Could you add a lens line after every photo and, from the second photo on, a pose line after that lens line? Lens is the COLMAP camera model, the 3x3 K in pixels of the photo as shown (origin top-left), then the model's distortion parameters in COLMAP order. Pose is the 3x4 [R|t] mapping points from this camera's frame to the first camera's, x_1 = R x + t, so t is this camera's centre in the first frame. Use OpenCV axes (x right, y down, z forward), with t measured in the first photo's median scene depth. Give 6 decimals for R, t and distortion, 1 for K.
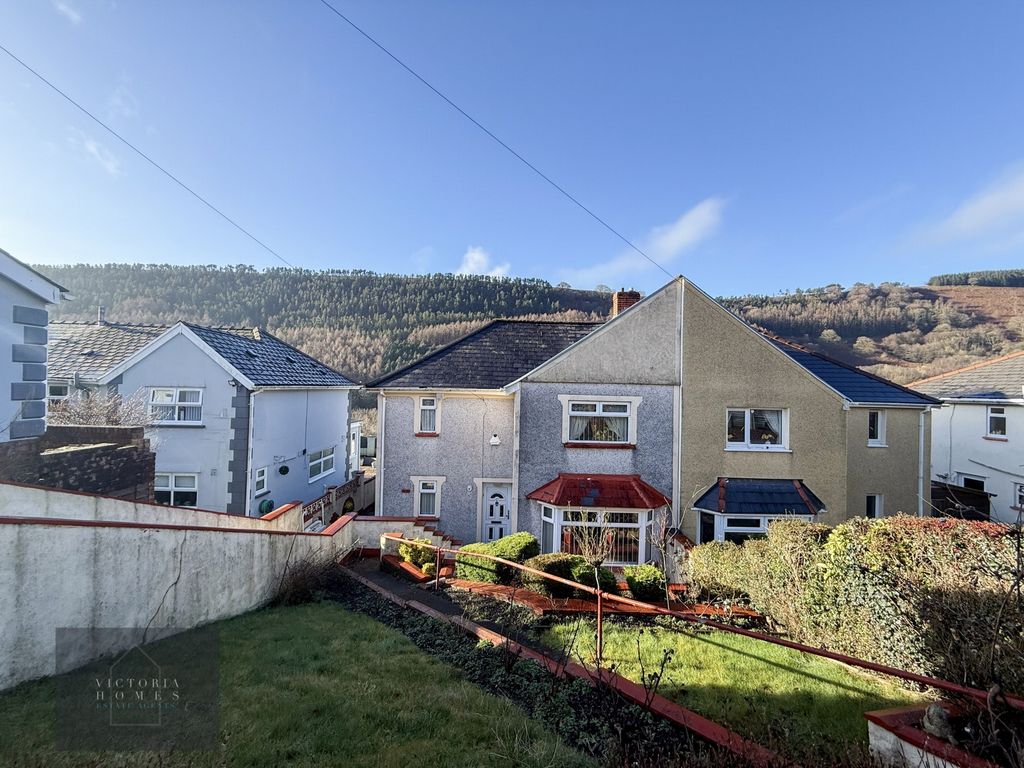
lens RADIAL K [[408.4, 0, 511.3], [0, 408.4, 383.5], [0, 0, 1]] dist [0.000709, -0.000100]
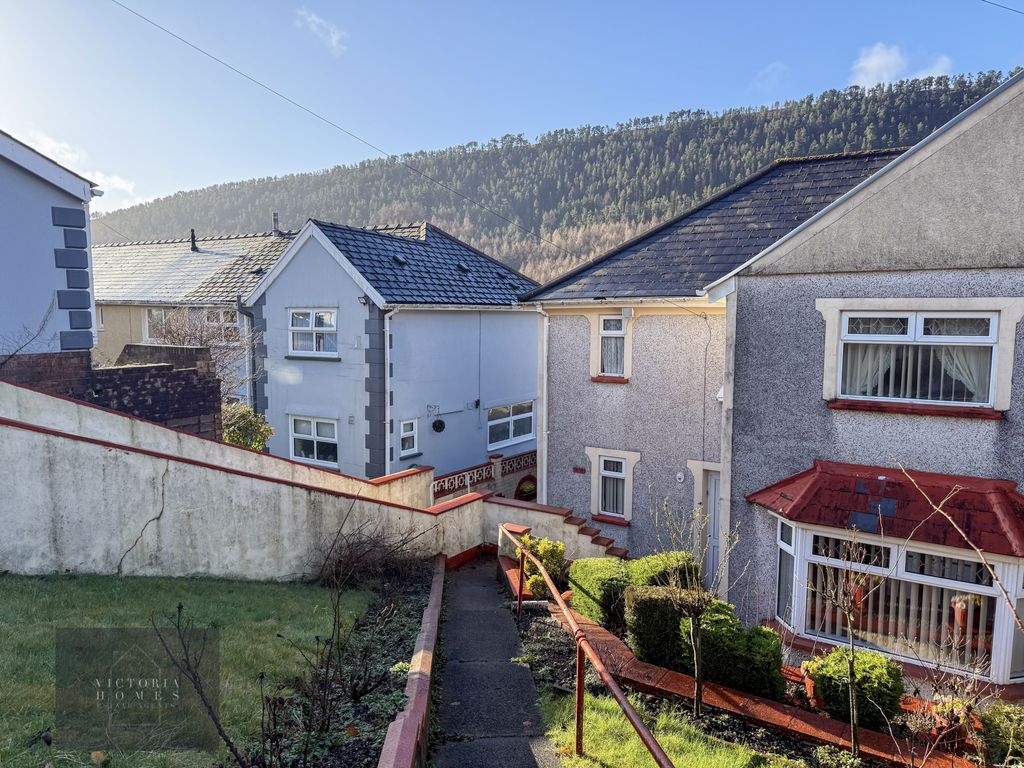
lens RADIAL K [[712.0, 0, 514.6], [0, 712.0, 392.1], [0, 0, 1]] dist [0.123618, -0.203595]
pose [[0.833201, 0.039530, -0.551556, 0.253373], [0.021561, 0.994361, 0.103837, 0.034932], [0.552550, -0.098409, 0.827650, 0.075849]]
